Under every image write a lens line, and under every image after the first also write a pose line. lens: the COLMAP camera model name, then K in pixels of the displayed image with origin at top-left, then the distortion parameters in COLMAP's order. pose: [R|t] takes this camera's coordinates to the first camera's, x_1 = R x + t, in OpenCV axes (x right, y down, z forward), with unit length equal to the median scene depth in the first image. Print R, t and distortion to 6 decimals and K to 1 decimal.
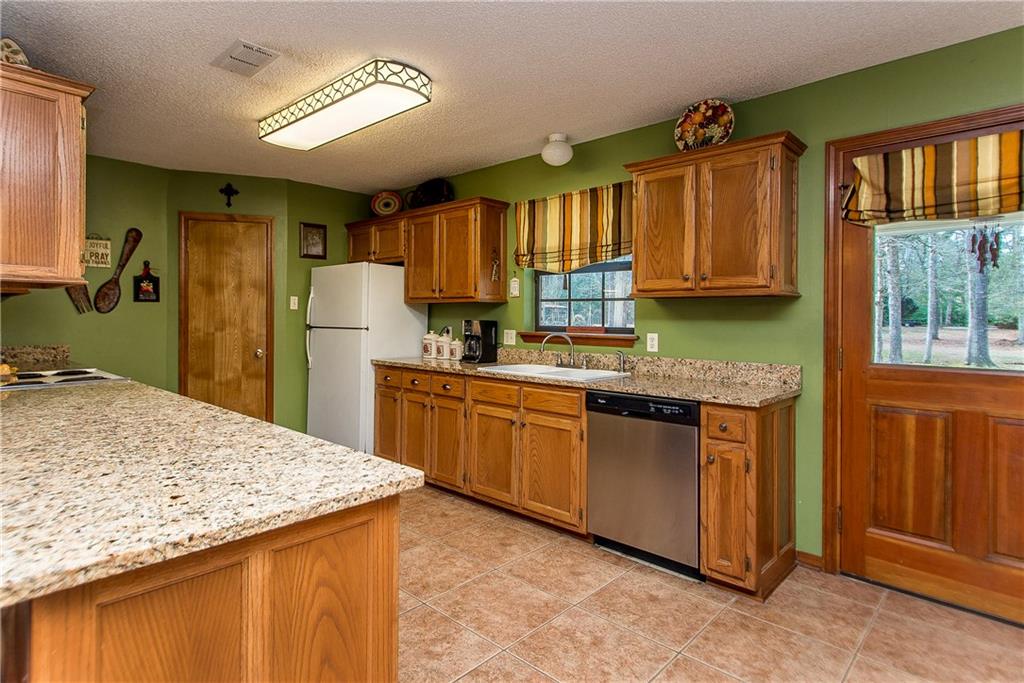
lens RADIAL K [[526.6, 0, 495.5], [0, 526.6, 321.8], [0, 0, 1]] dist [0.000010, 0.000568]
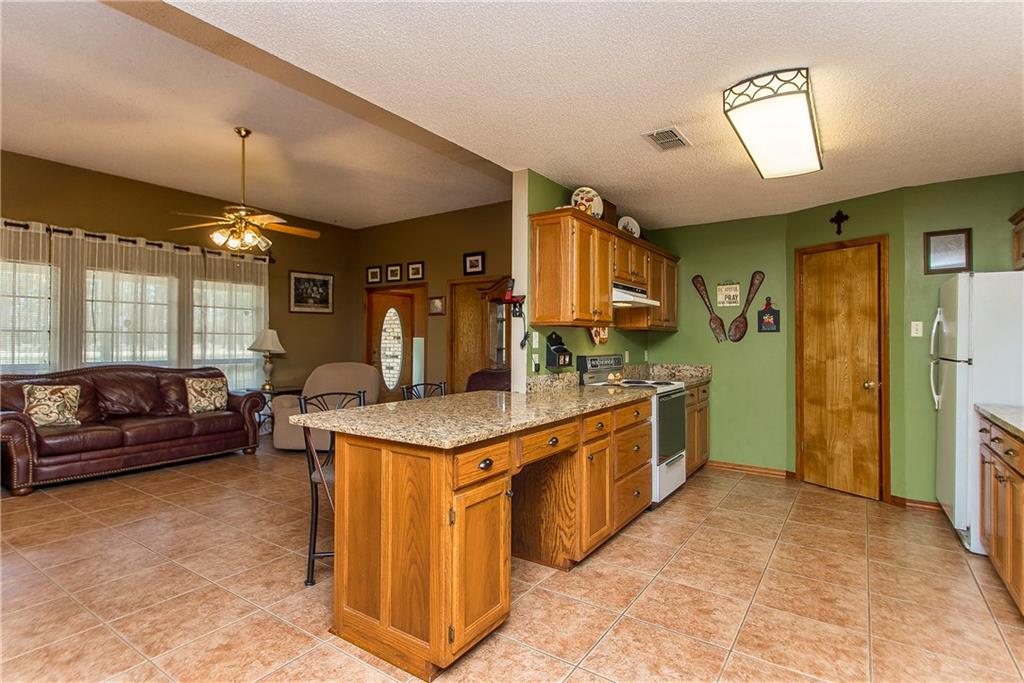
lens RADIAL K [[526.6, 0, 509.0], [0, 526.6, 337.6], [0, 0, 1]] dist [0.000010, 0.000568]
pose [[0.169144, -0.013253, -0.985502, 0.366756], [-0.011273, 0.999818, -0.015380, -0.001733], [0.985527, 0.013711, 0.168964, 0.224410]]
